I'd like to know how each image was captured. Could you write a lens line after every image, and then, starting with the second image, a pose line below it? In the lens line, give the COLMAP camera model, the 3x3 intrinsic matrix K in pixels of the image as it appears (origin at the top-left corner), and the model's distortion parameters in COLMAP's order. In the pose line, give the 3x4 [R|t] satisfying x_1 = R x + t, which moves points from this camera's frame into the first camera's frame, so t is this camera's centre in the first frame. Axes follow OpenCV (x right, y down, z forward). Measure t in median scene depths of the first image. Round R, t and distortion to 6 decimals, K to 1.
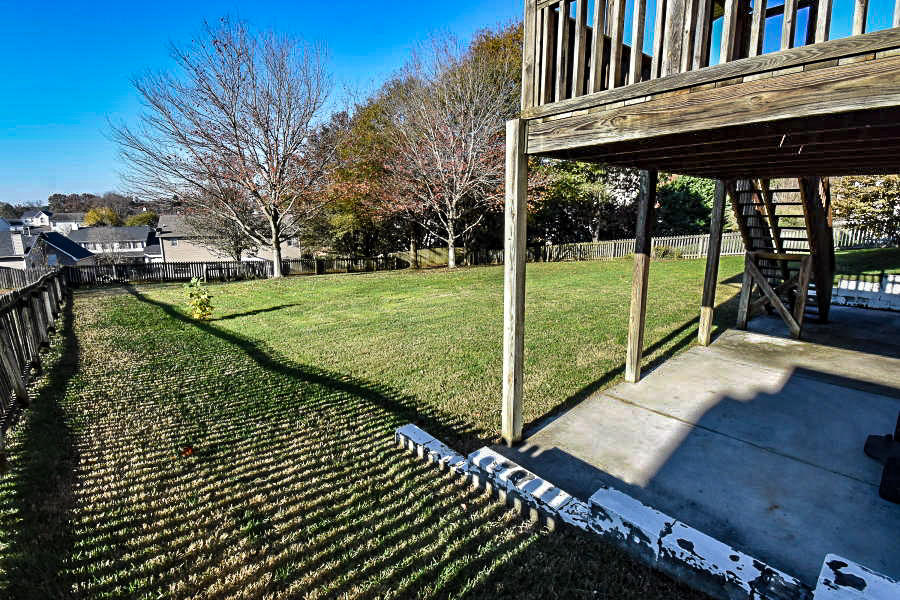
lens RADIAL K [[429.8, 0, 453.5], [0, 429.8, 299.6], [0, 0, 1]] dist [-0.016184, -0.000244]
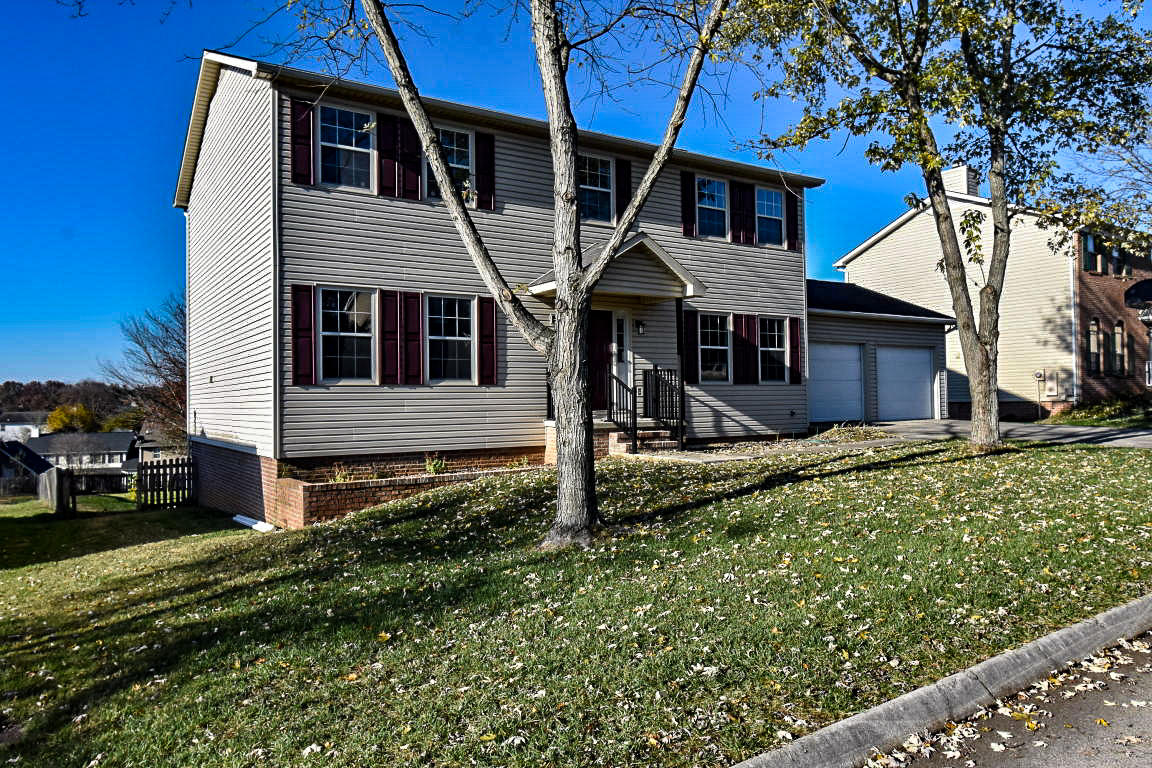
lens RADIAL K [[806.0, 0, 577.0], [0, 806.0, 381.5], [0, 0, 1]] dist [0.001665, -0.000942]
pose [[0.992993, -0.014099, -0.117333, 0.175639], [-0.012251, 0.975227, -0.220869, 0.033176], [0.117540, 0.220758, 0.968220, -0.229158]]
